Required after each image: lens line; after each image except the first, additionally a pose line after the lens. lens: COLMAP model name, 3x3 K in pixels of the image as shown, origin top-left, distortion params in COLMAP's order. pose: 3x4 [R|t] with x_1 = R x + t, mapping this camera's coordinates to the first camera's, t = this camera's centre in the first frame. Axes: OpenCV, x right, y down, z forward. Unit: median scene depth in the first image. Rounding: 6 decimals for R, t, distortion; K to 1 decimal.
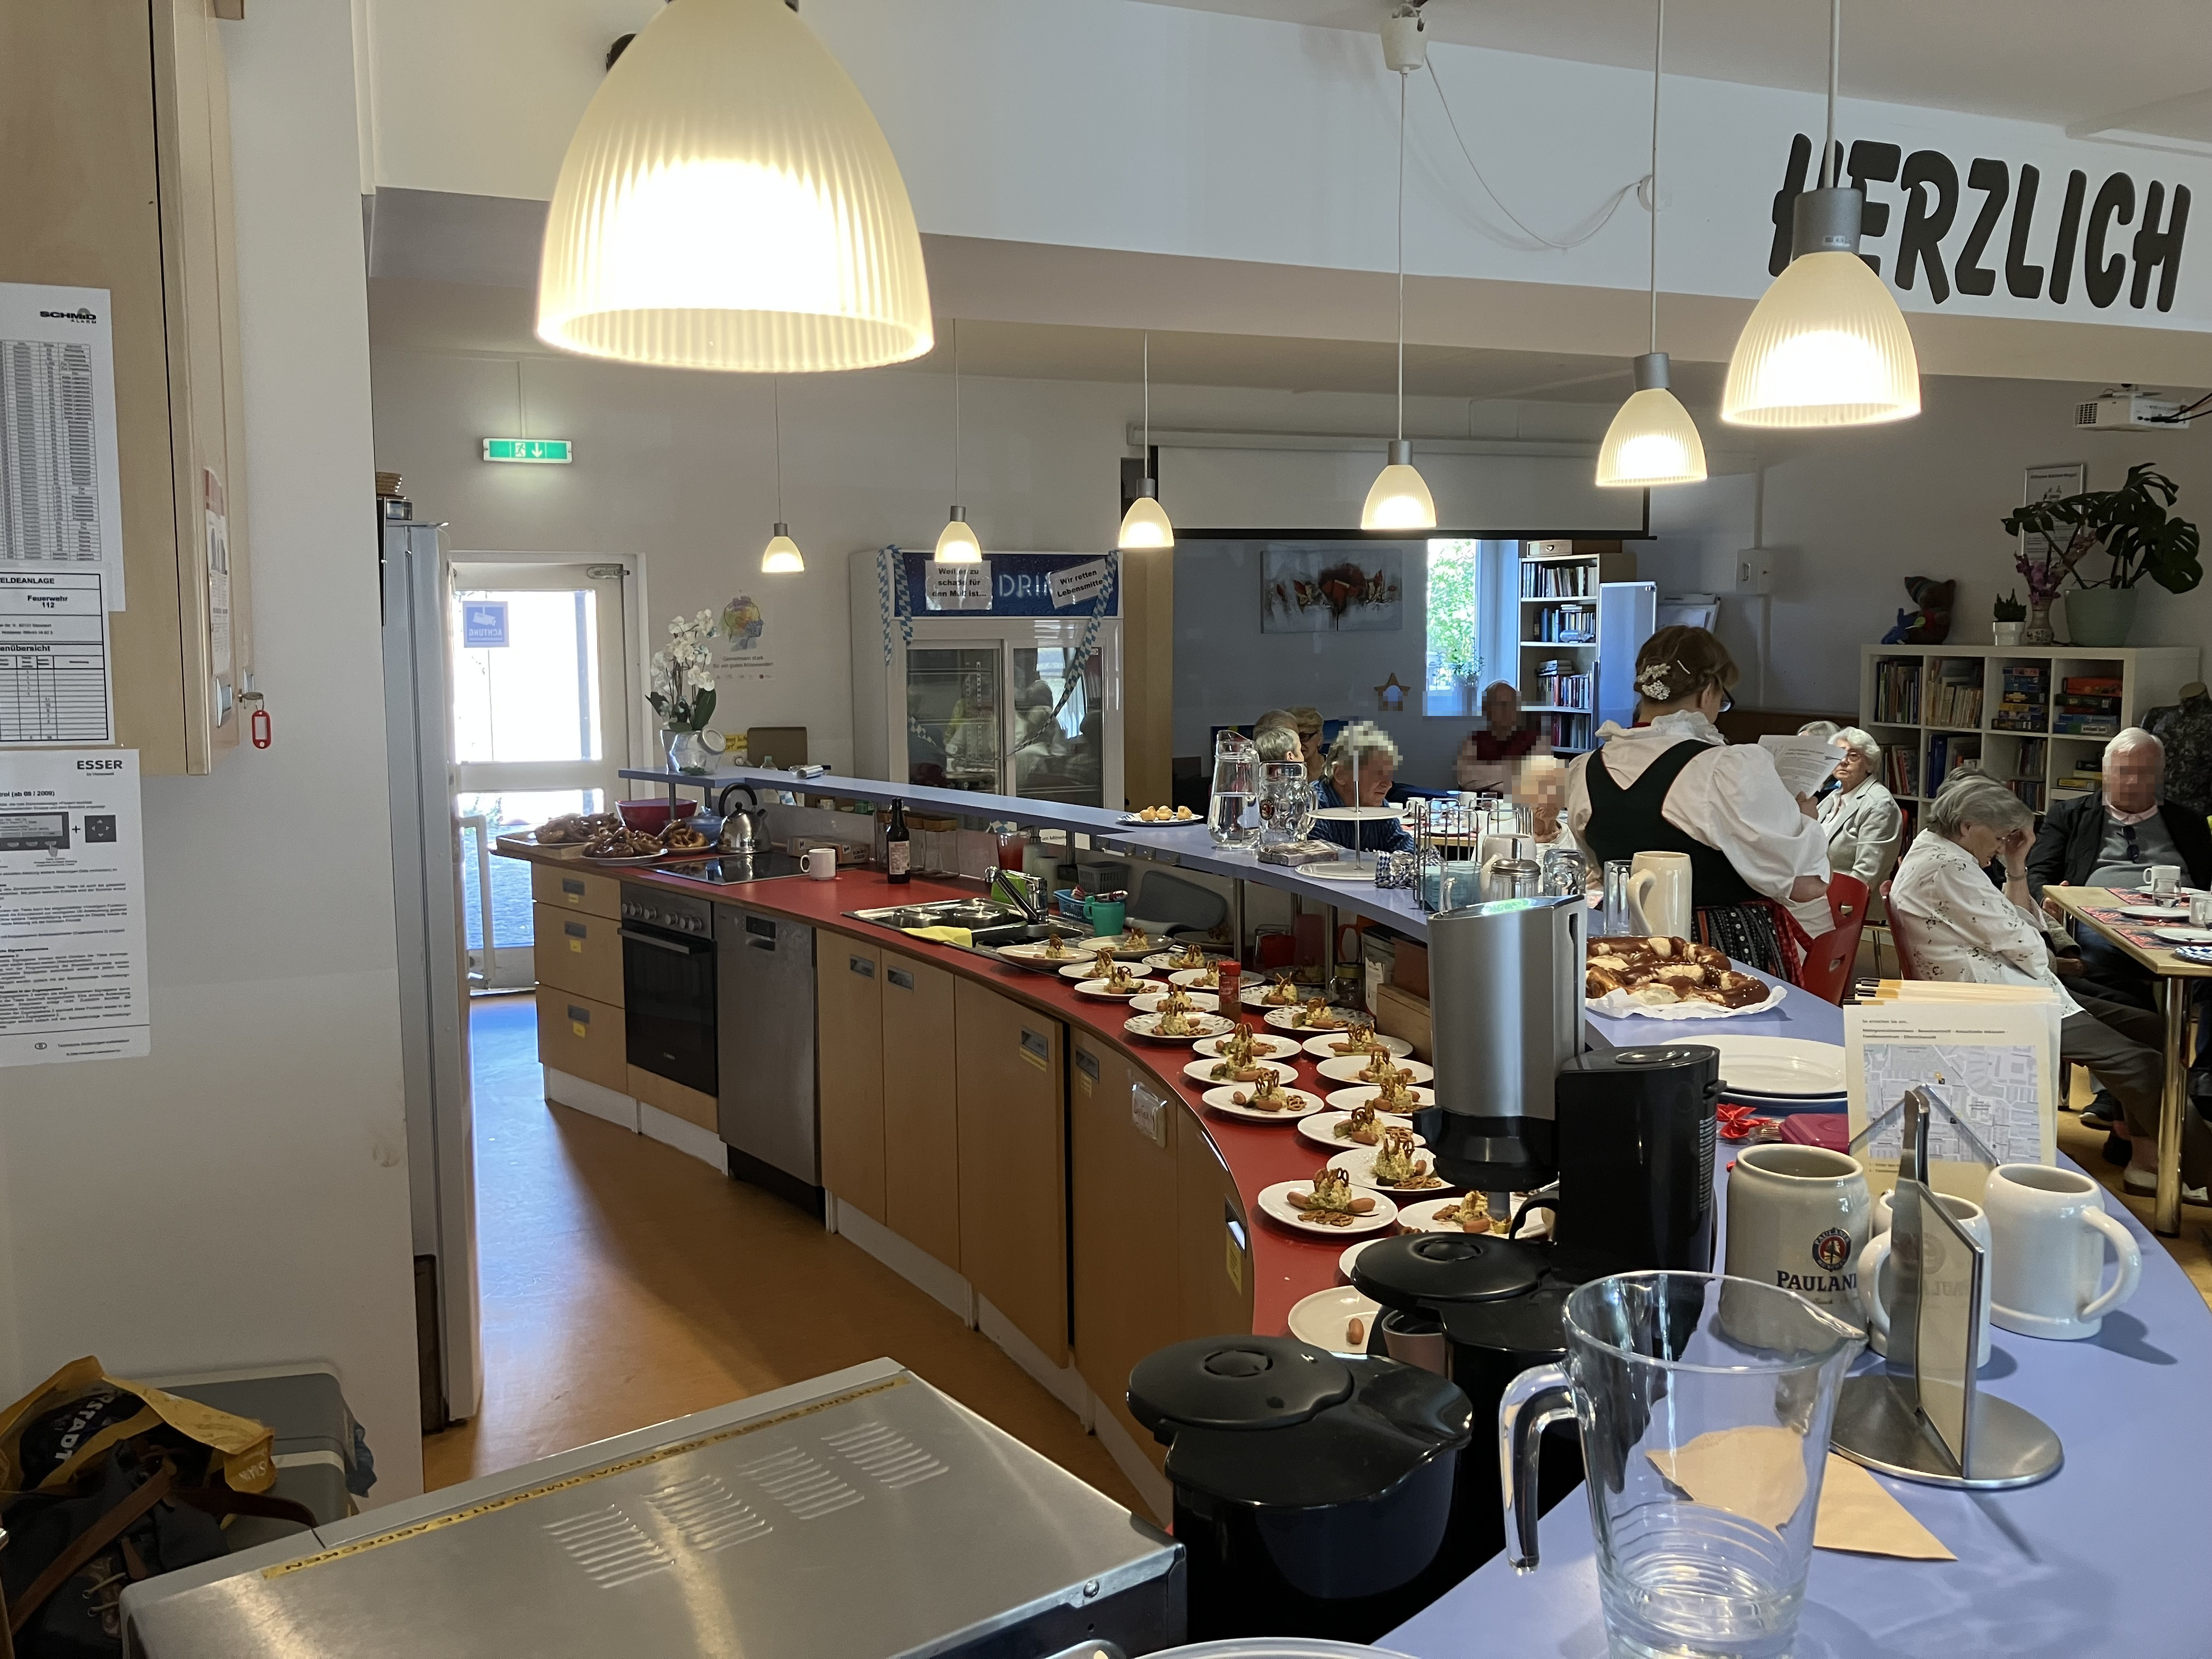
lens RADIAL K [[1832.4, 0, 1106.0], [0, 1832.4, 829.5], [0, 0, 1]] dist [-0.010090, -0.022329]
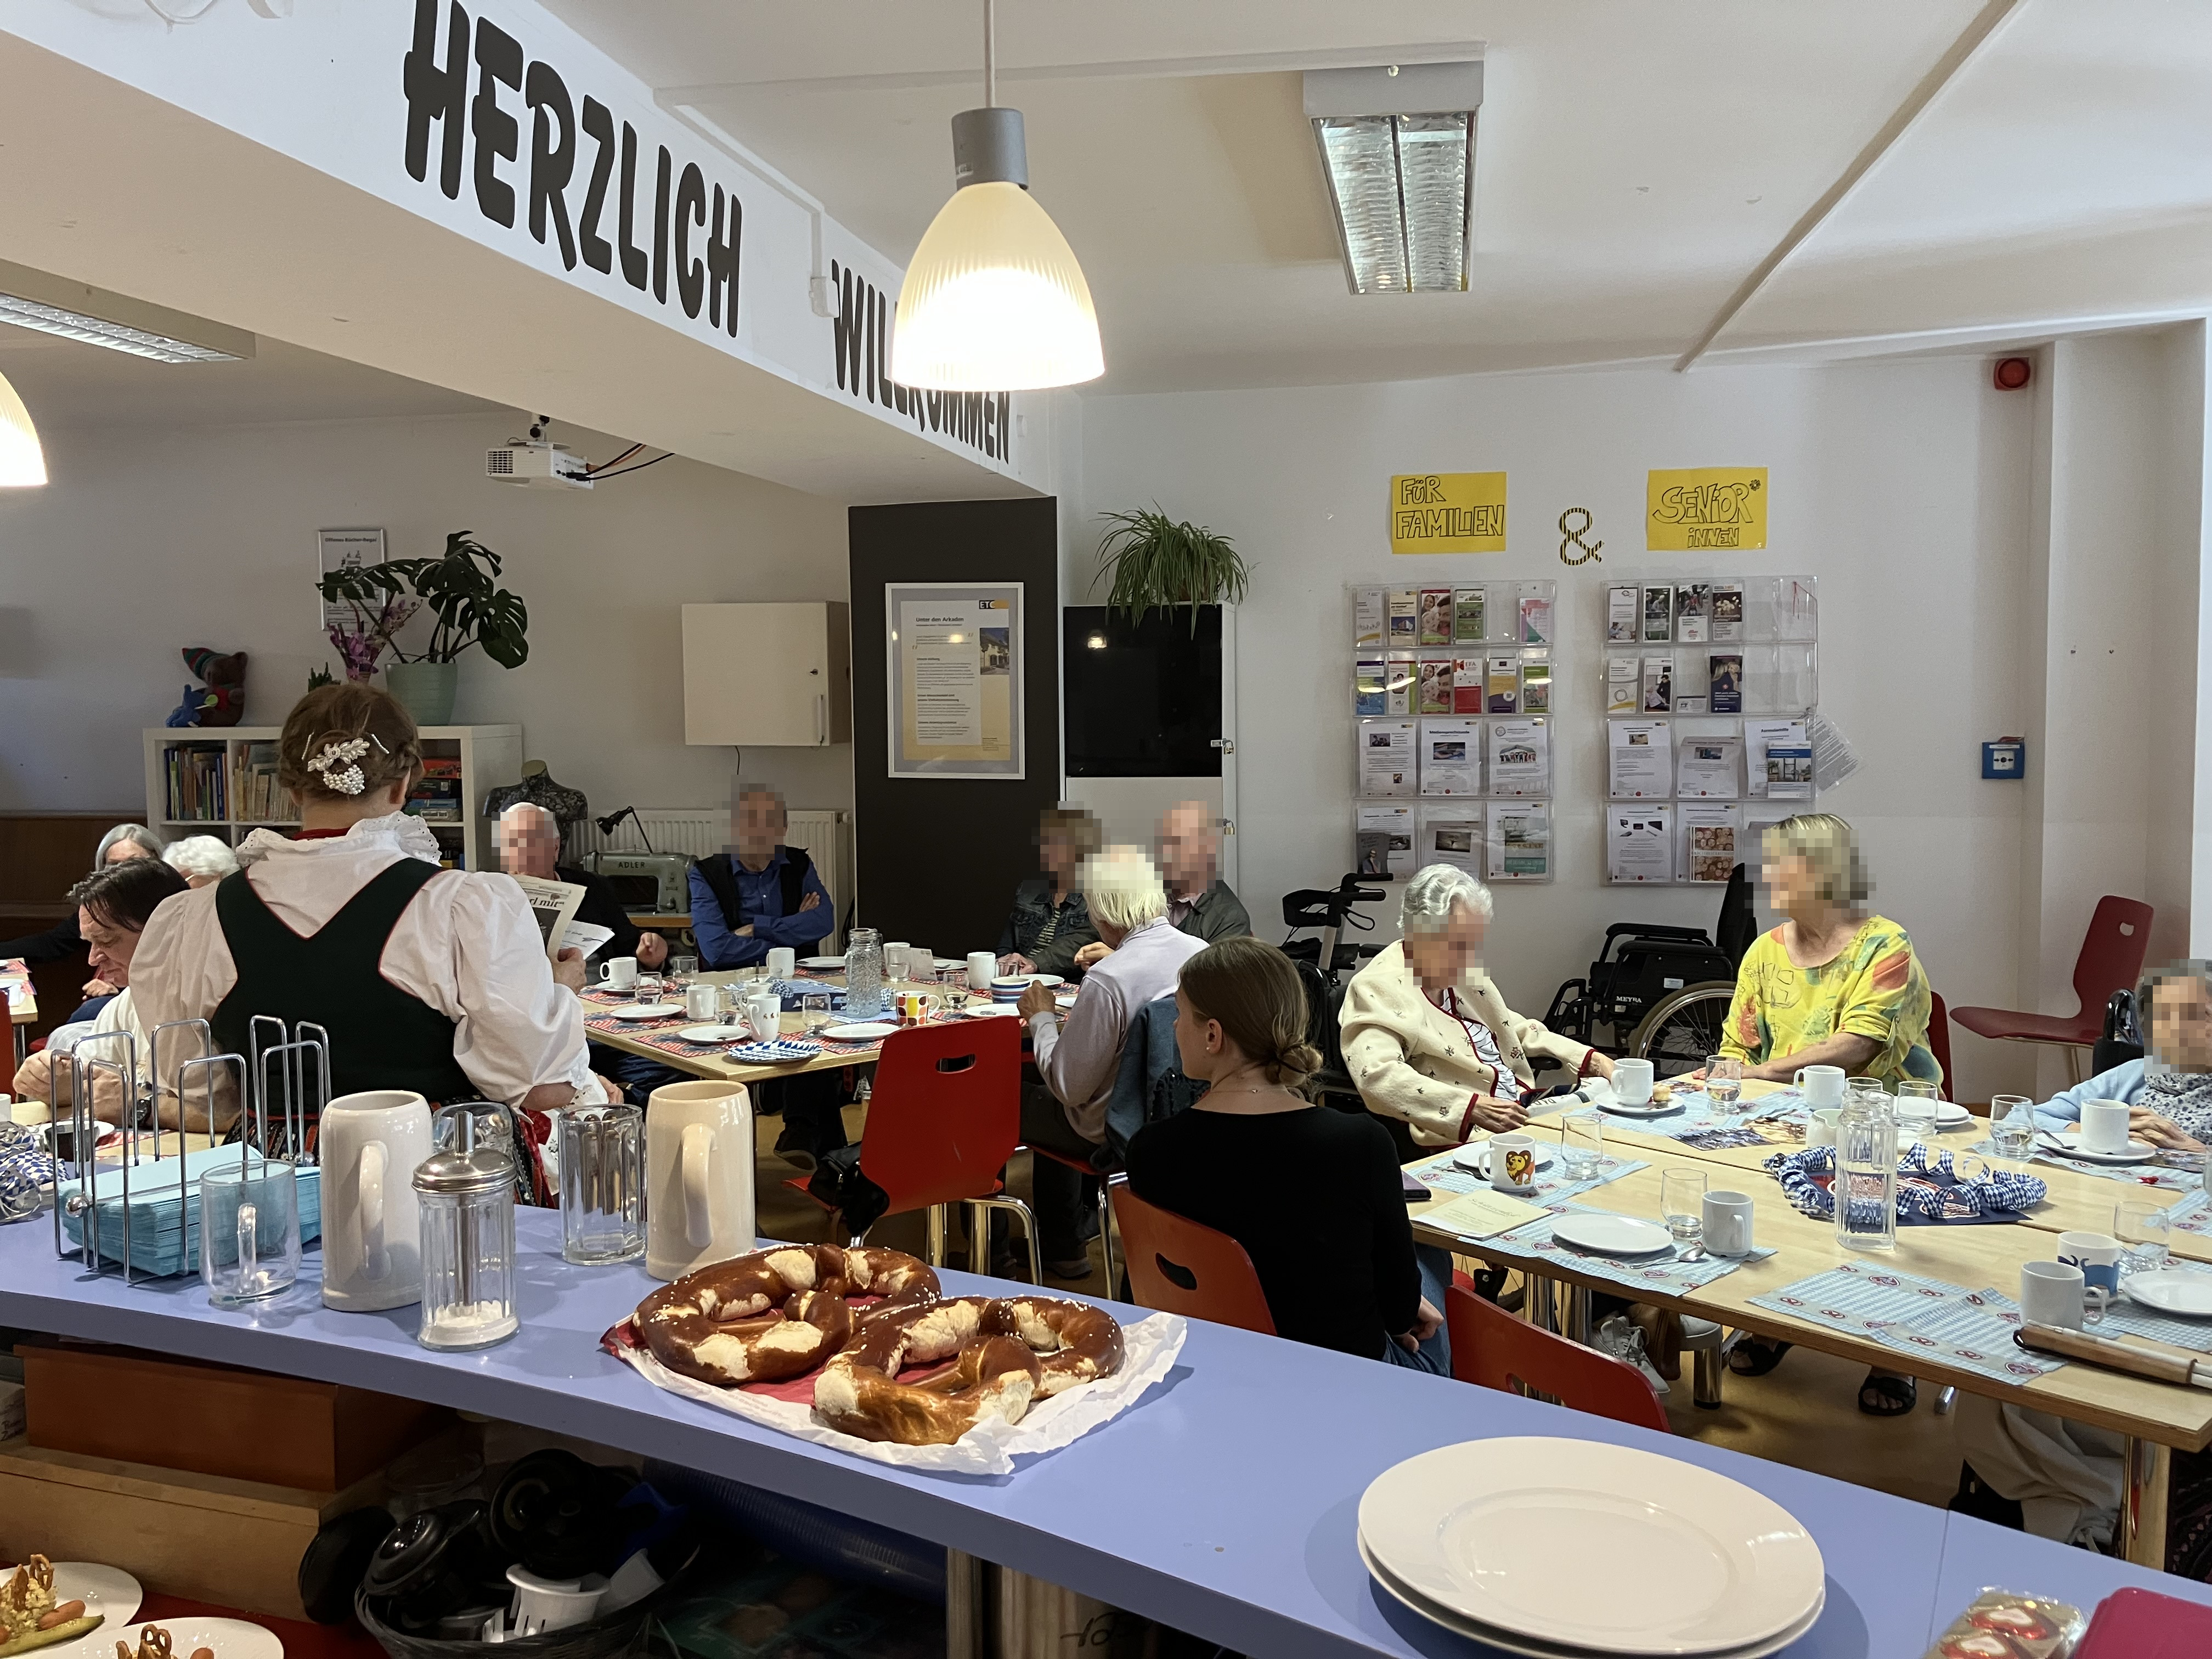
lens RADIAL K [[1798.9, 0, 1106.0], [0, 1798.9, 829.5], [0, 0, 1]] dist [0.018328, 0.008962]
pose [[0.547958, -0.060358, 0.834325, -0.056843], [0.101589, 0.994813, 0.005248, -0.026753], [-0.830314, 0.081882, 0.551248, 0.325993]]
